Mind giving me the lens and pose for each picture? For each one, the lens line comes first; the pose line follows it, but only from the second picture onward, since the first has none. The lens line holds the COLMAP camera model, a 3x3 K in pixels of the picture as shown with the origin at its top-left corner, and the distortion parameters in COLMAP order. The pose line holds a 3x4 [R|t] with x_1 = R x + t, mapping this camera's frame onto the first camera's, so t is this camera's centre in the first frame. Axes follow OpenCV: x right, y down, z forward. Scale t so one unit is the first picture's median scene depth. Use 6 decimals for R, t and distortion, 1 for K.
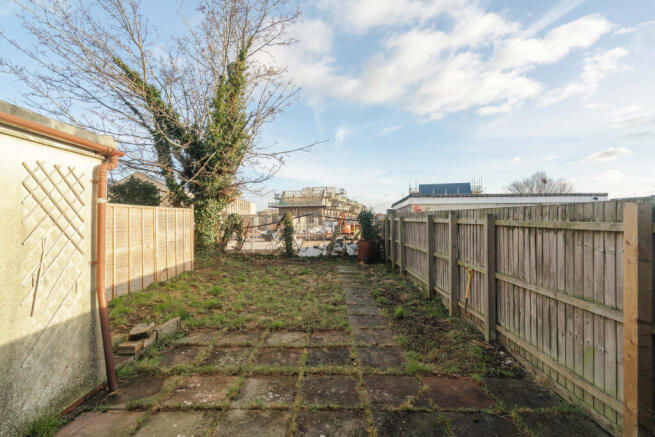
lens RADIAL K [[298.4, 0, 329.3], [0, 298.4, 218.1], [0, 0, 1]] dist [-0.003918, 0.000559]
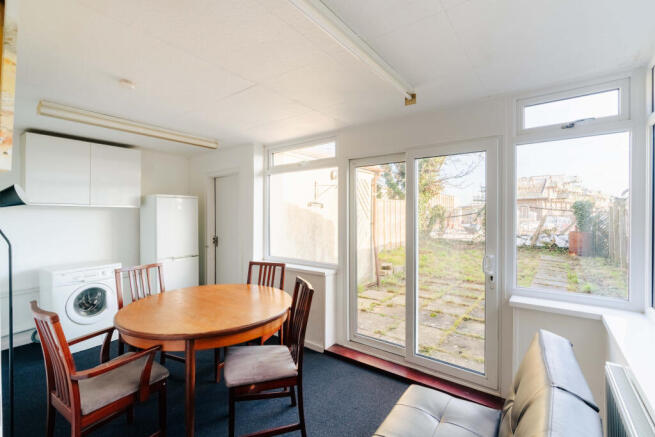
lens RADIAL K [[298.4, 0, 330.4], [0, 298.4, 213.8], [0, 0, 1]] dist [-0.003918, 0.000559]
pose [[0.795105, 0.006408, -0.606438, 0.062721], [-0.004438, 0.999979, 0.004747, 0.017235], [0.606455, -0.001083, 0.795117, -0.207385]]
